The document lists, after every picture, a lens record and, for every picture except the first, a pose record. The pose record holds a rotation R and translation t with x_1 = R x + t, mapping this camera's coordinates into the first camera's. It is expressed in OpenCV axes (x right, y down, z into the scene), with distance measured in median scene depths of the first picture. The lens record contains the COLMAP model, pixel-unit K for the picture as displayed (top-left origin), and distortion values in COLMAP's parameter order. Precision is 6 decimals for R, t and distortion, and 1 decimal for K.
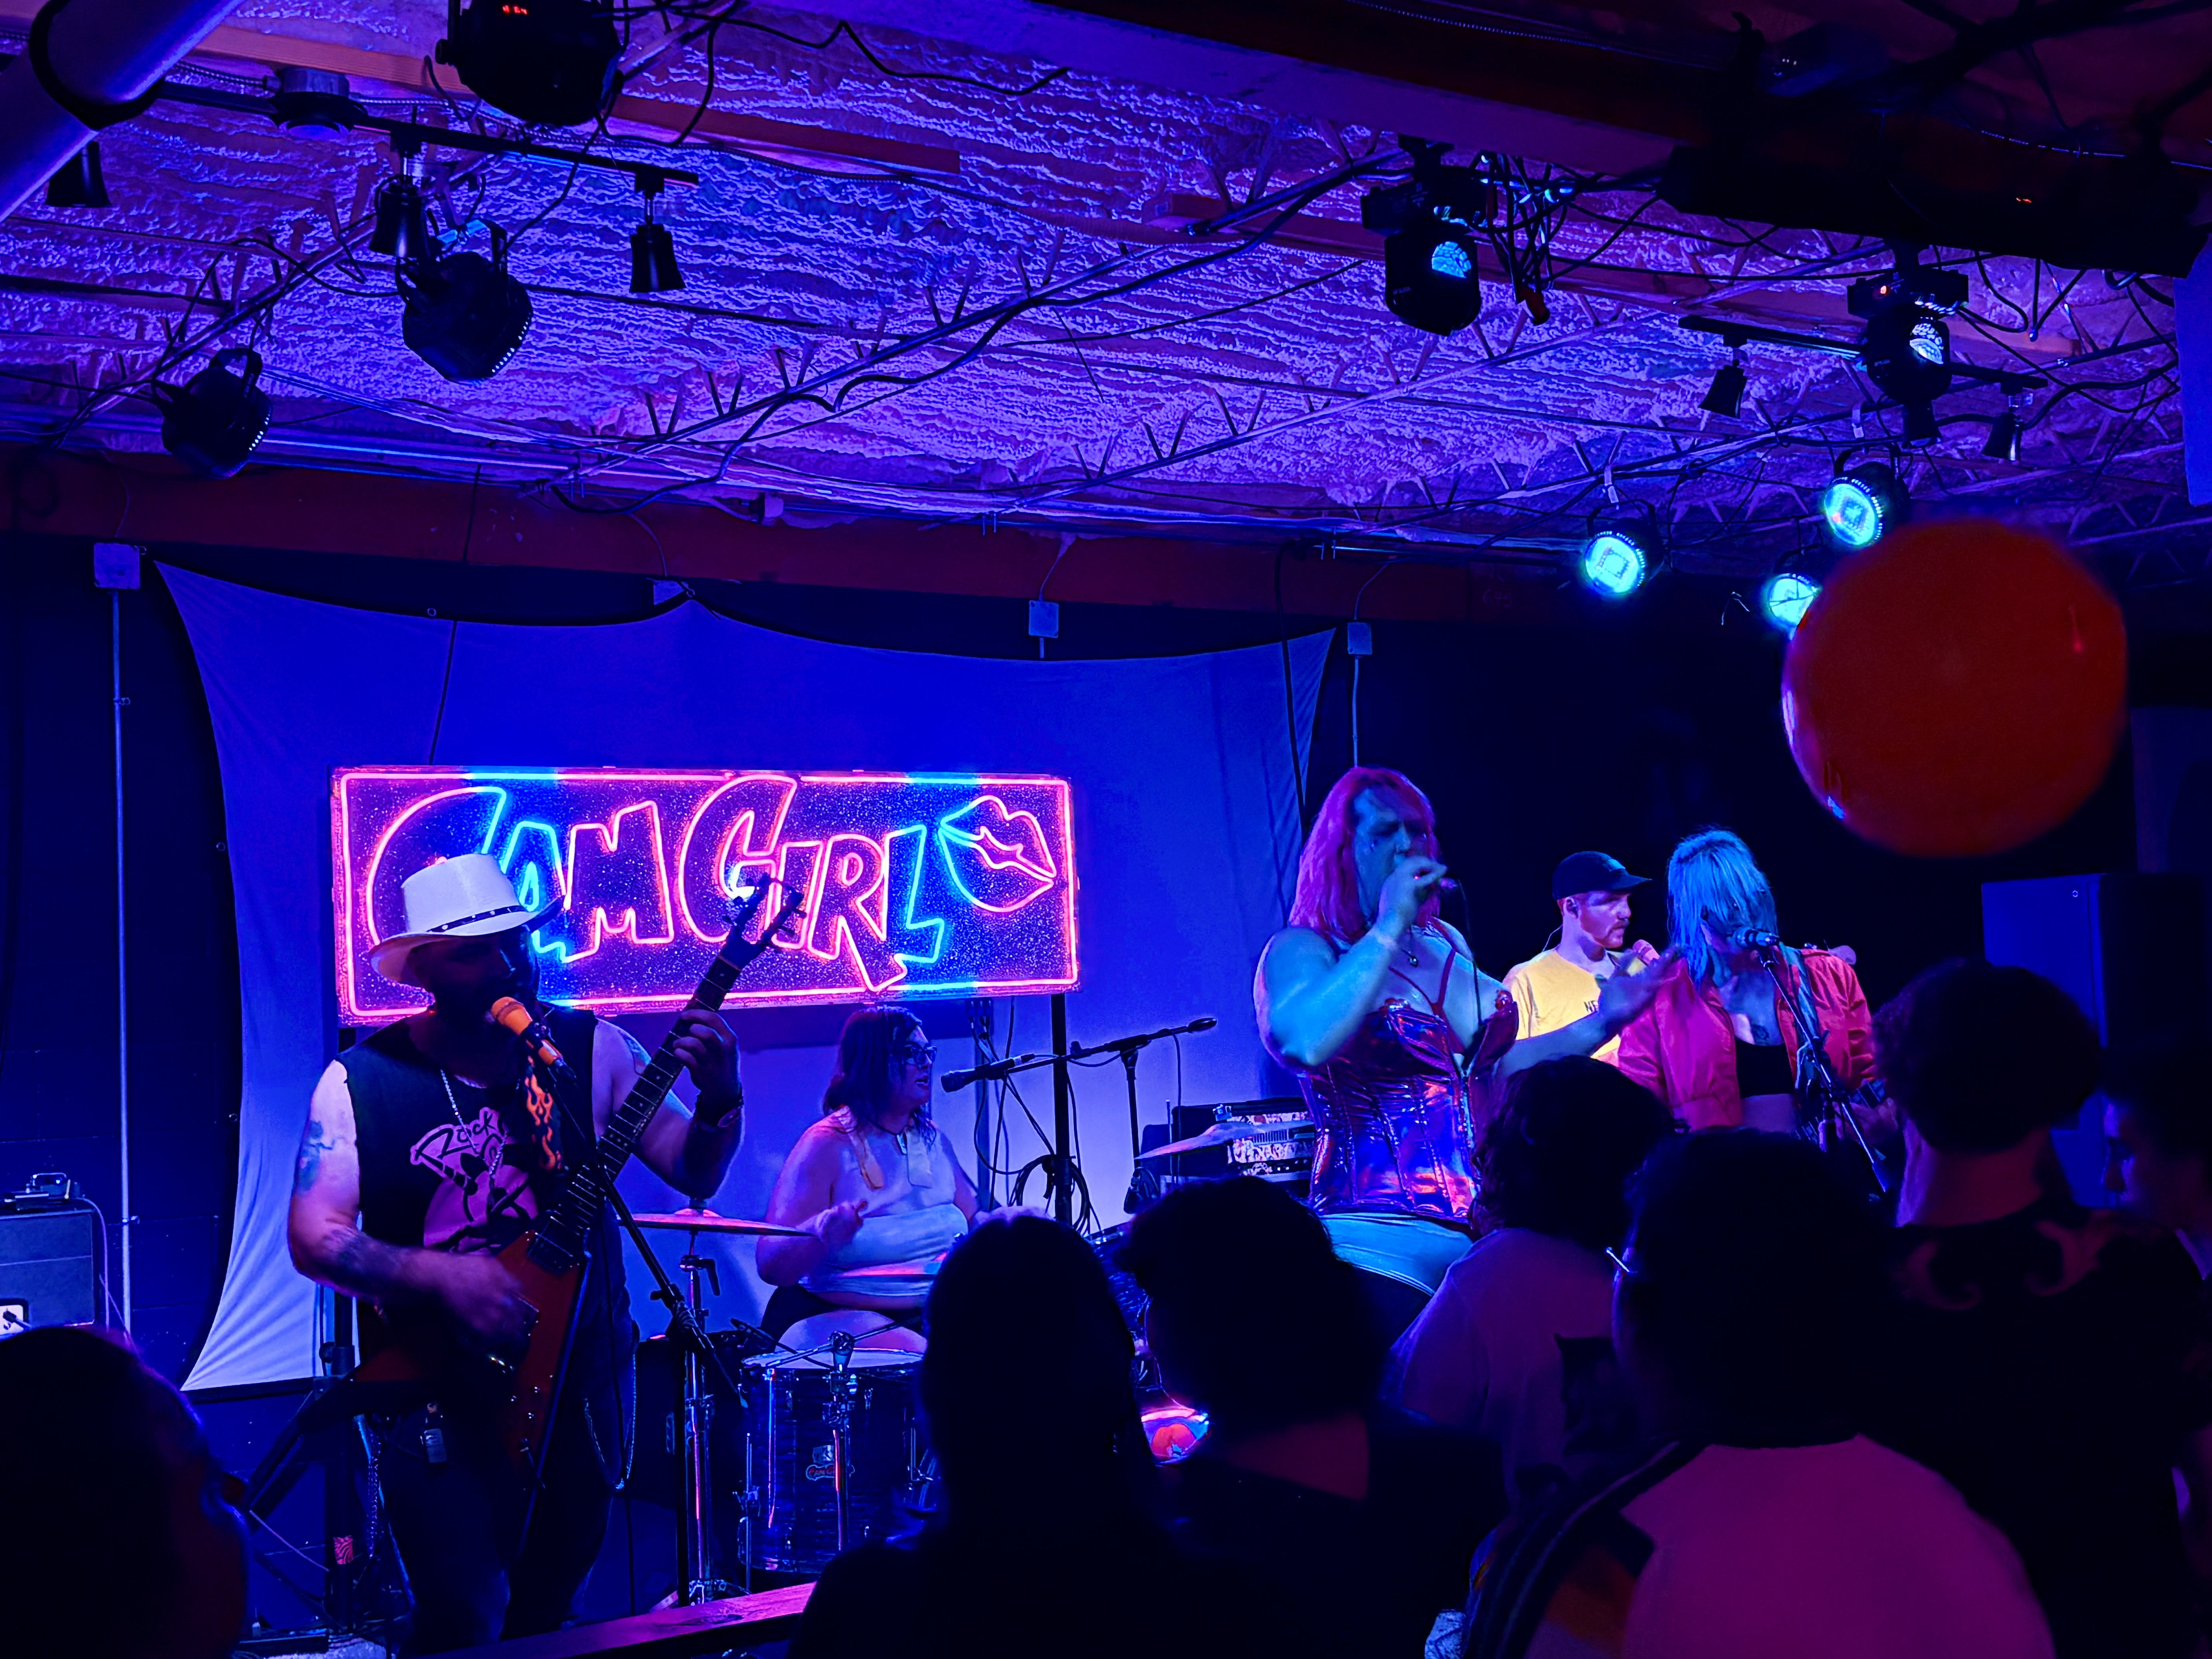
lens RADIAL K [[2779.7, 0, 1106.0], [0, 2779.7, 829.5], [0, 0, 1]] dist [0.139275, -0.303562]
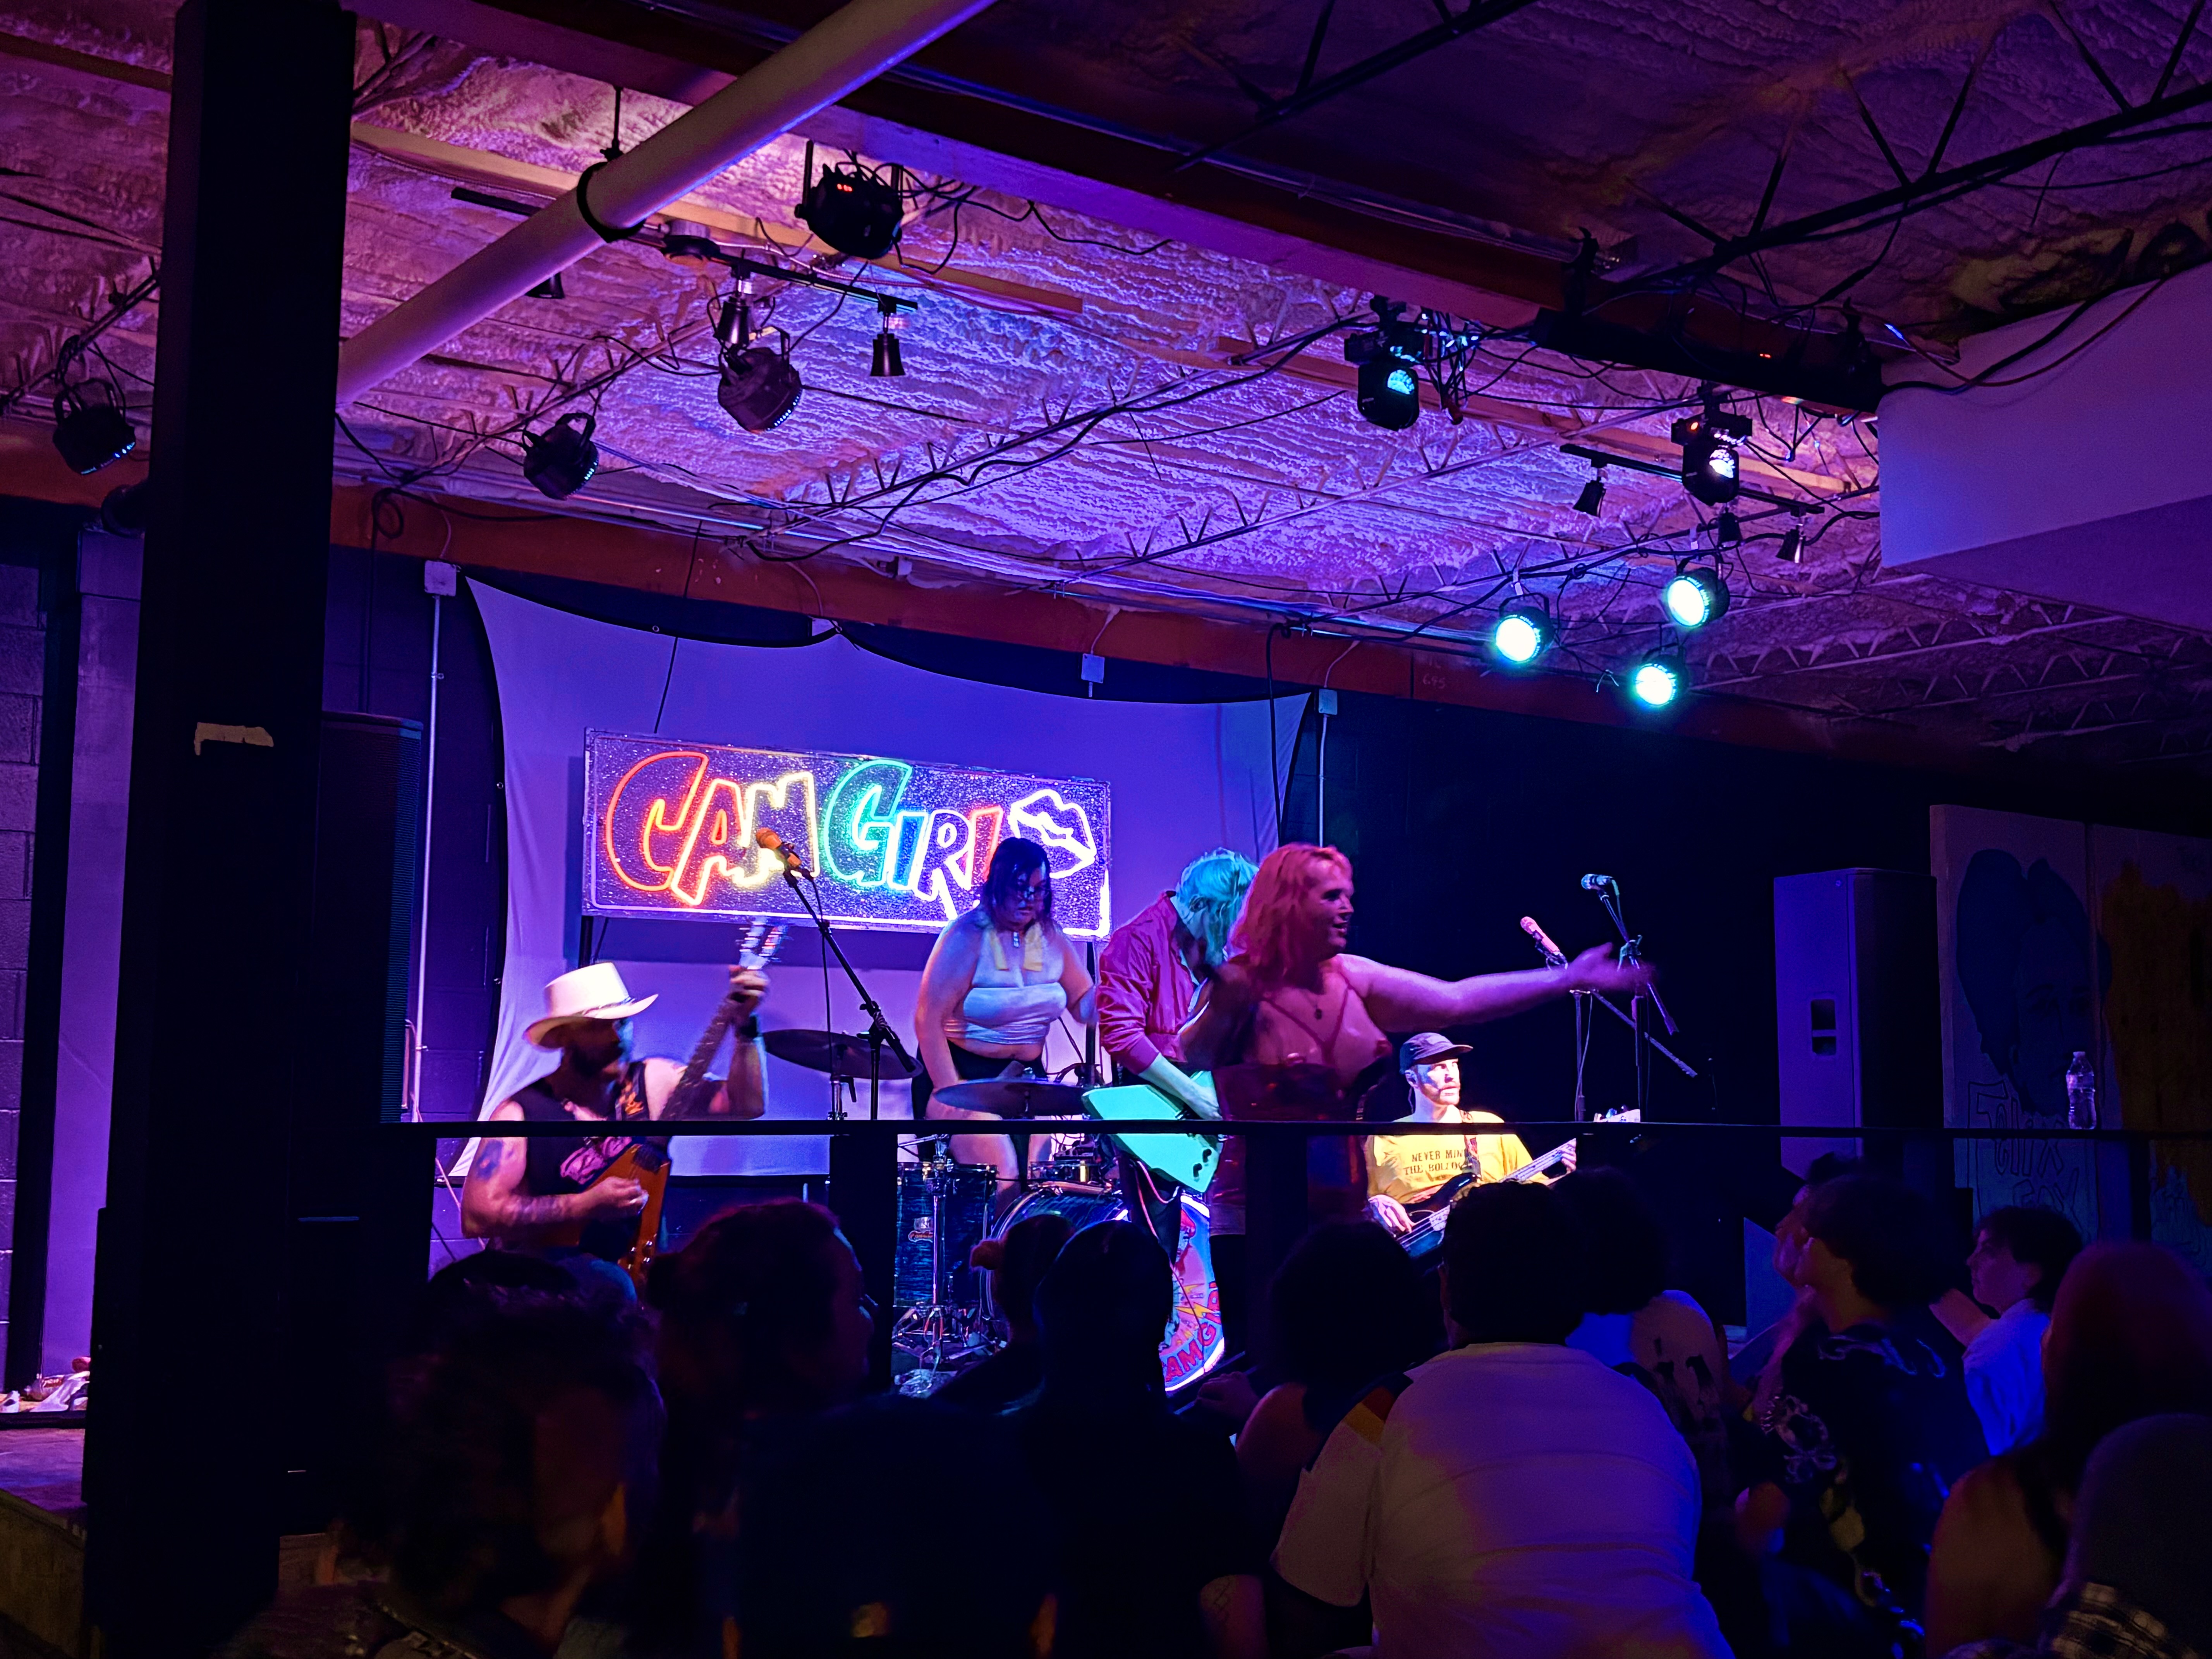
lens RADIAL K [[2497.8, 0, 1106.0], [0, 2497.8, 829.5], [0, 0, 1]] dist [0.148093, -0.017423]
pose [[0.998854, 0.047696, 0.003936, -0.022607], [-0.047413, 0.997402, -0.054236, 0.087013], [-0.006512, 0.053987, 0.998520, -0.255812]]
